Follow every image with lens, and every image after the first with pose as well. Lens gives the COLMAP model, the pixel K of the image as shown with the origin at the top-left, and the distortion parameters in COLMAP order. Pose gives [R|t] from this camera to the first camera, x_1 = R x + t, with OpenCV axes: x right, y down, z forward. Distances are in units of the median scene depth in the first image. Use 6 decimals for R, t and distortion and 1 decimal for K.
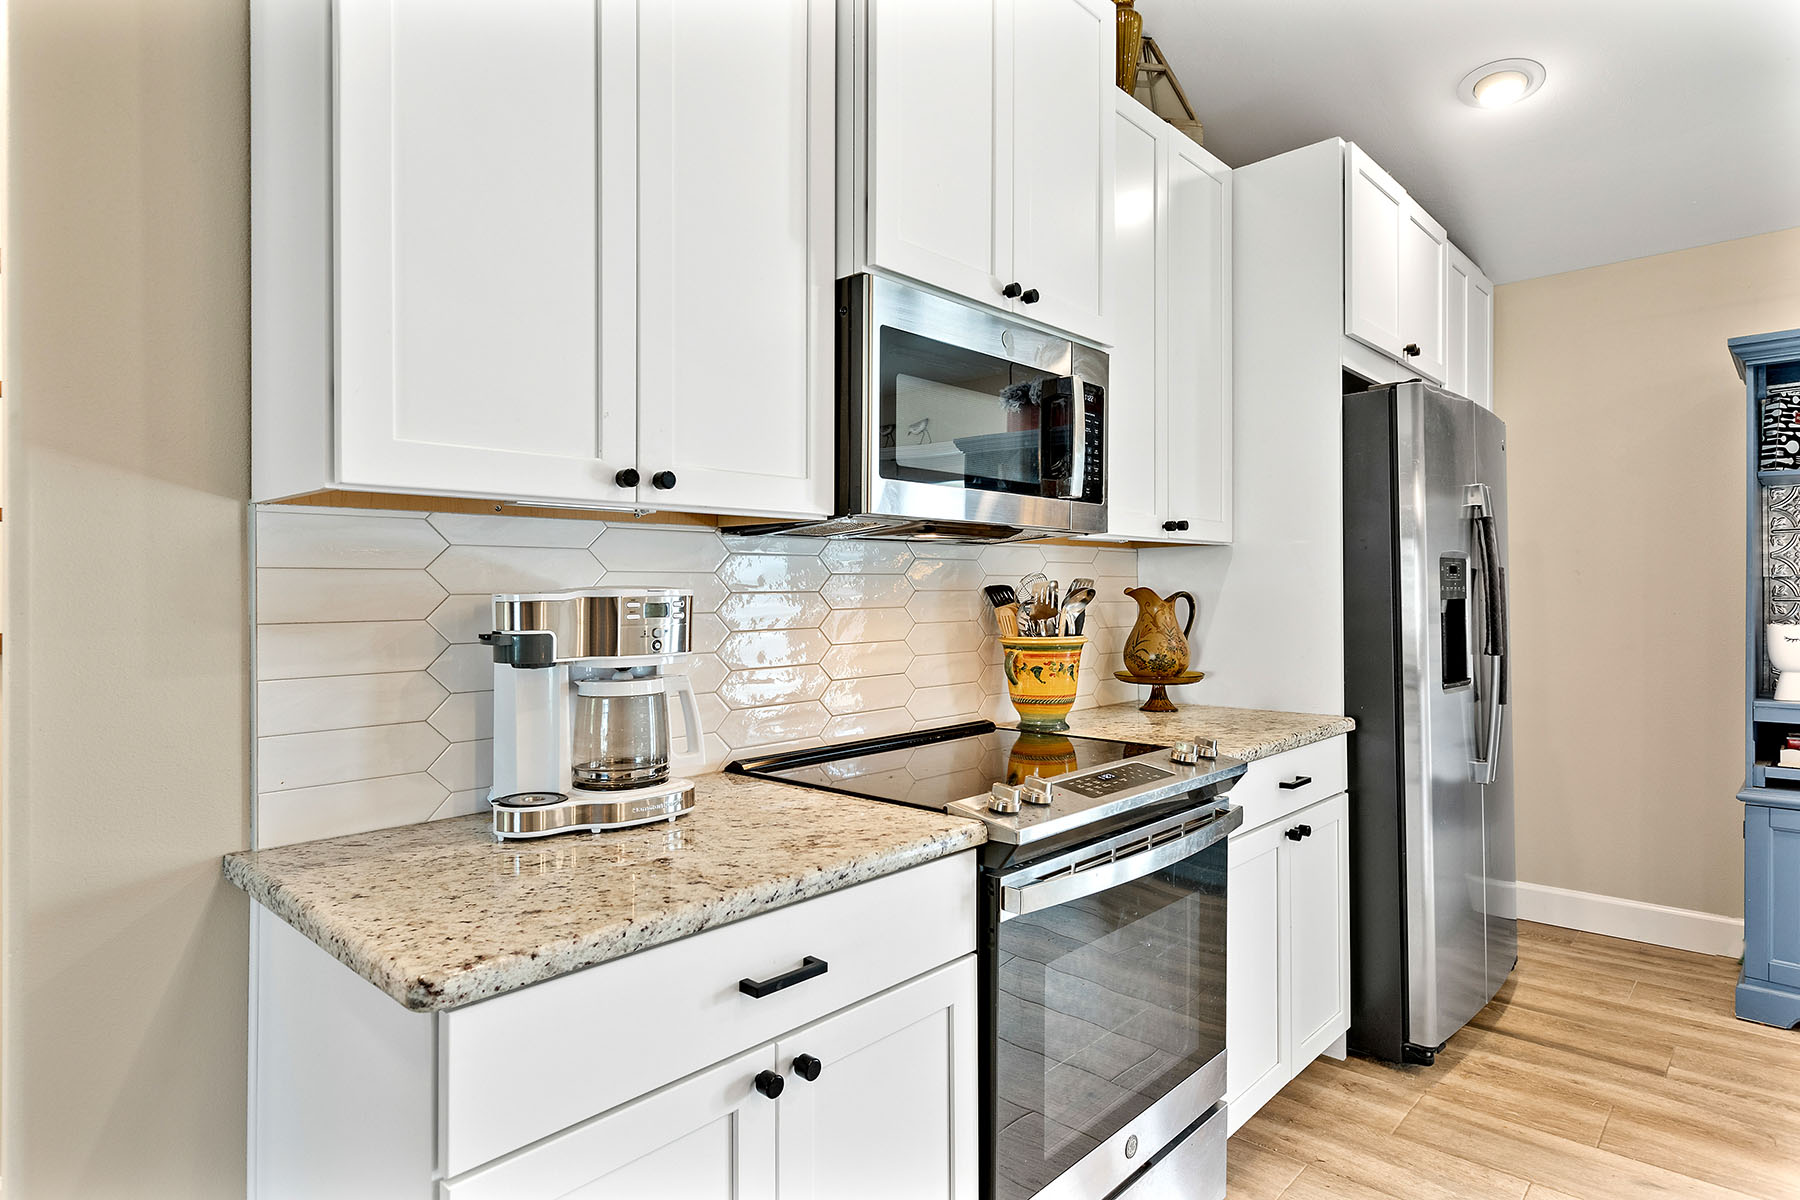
lens RADIAL K [[973.7, 0, 908.5], [0, 973.7, 582.4], [0, 0, 1]] dist [-0.006201, 0.002000]
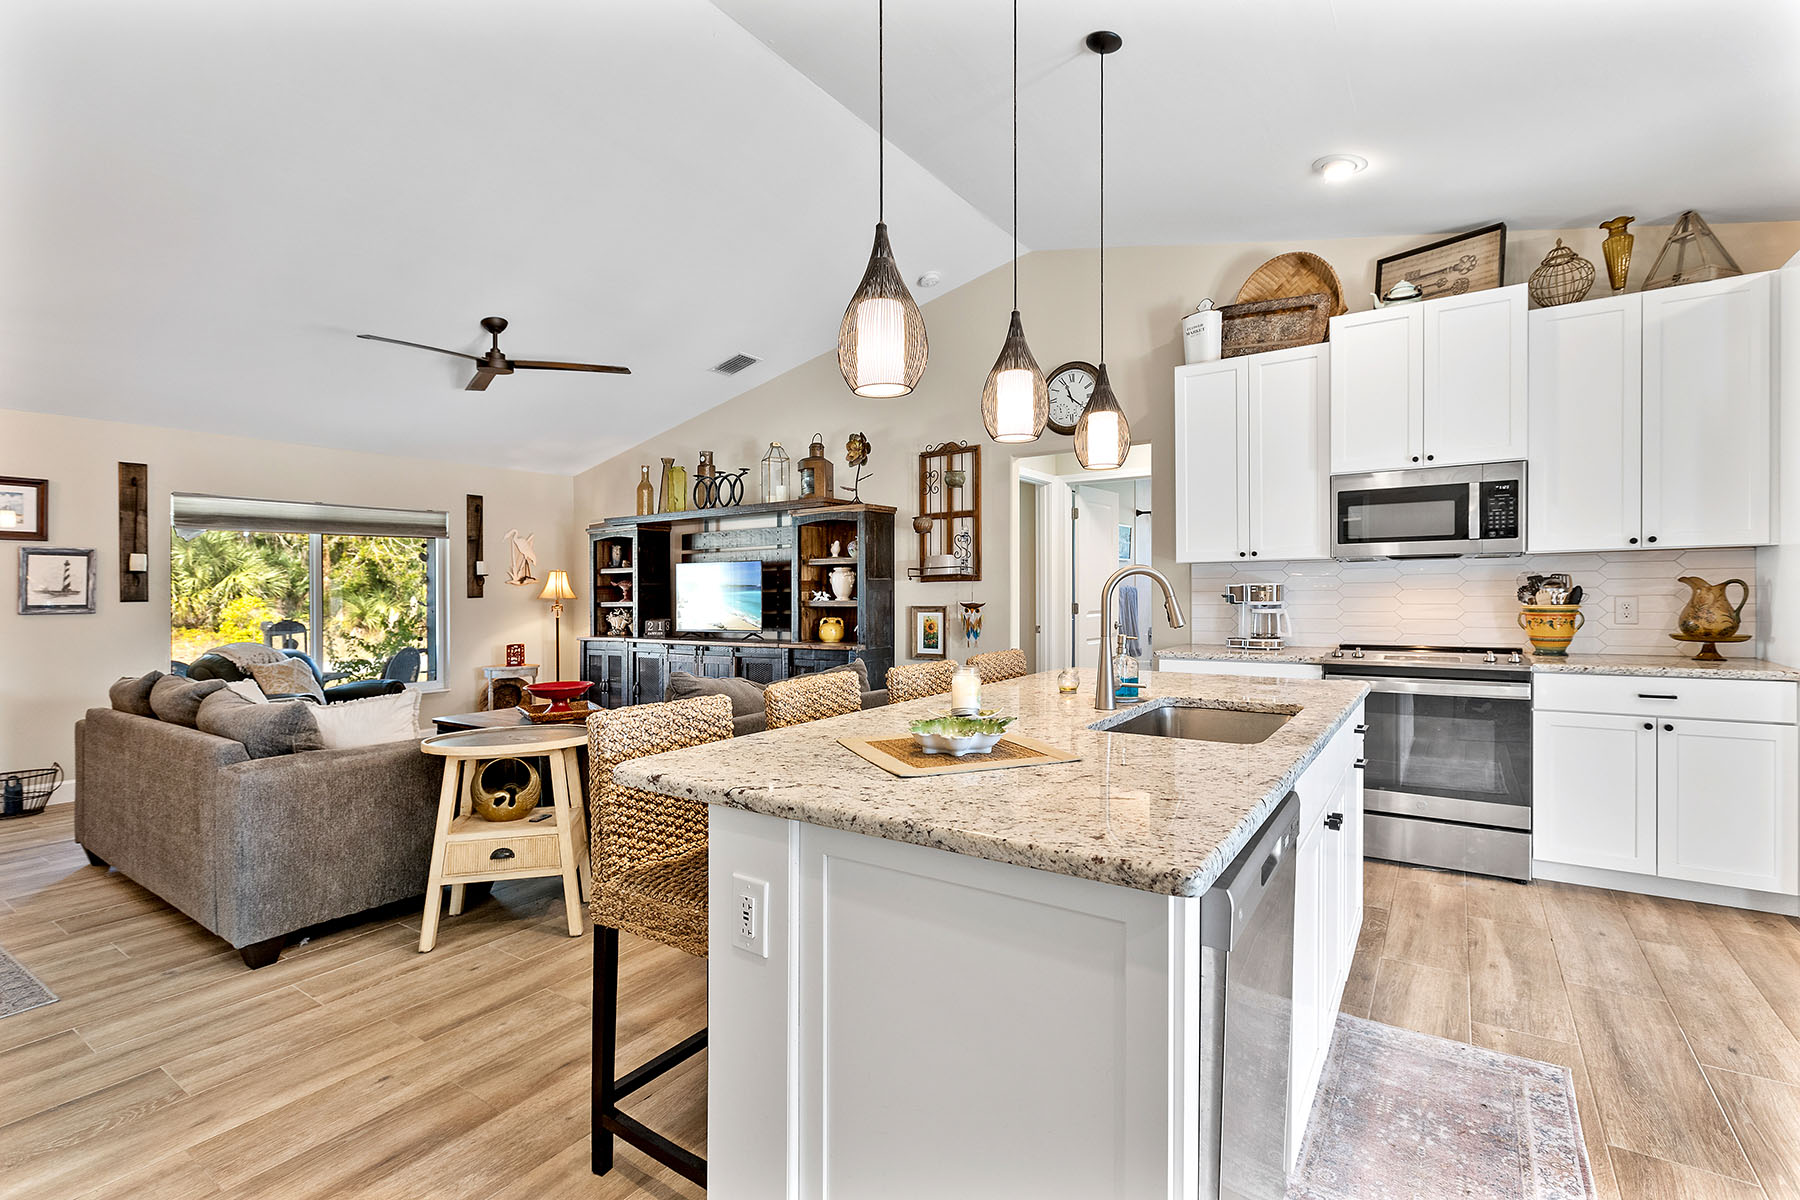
lens RADIAL K [[818.9, 0, 904.5], [0, 818.9, 580.8], [0, 0, 1]] dist [0.001899, -0.001753]
pose [[0.149174, -0.004413, -0.988801, 1.468242], [0.023611, 0.999721, -0.000899, -0.018218], [0.988529, -0.023212, 0.149237, -0.430291]]
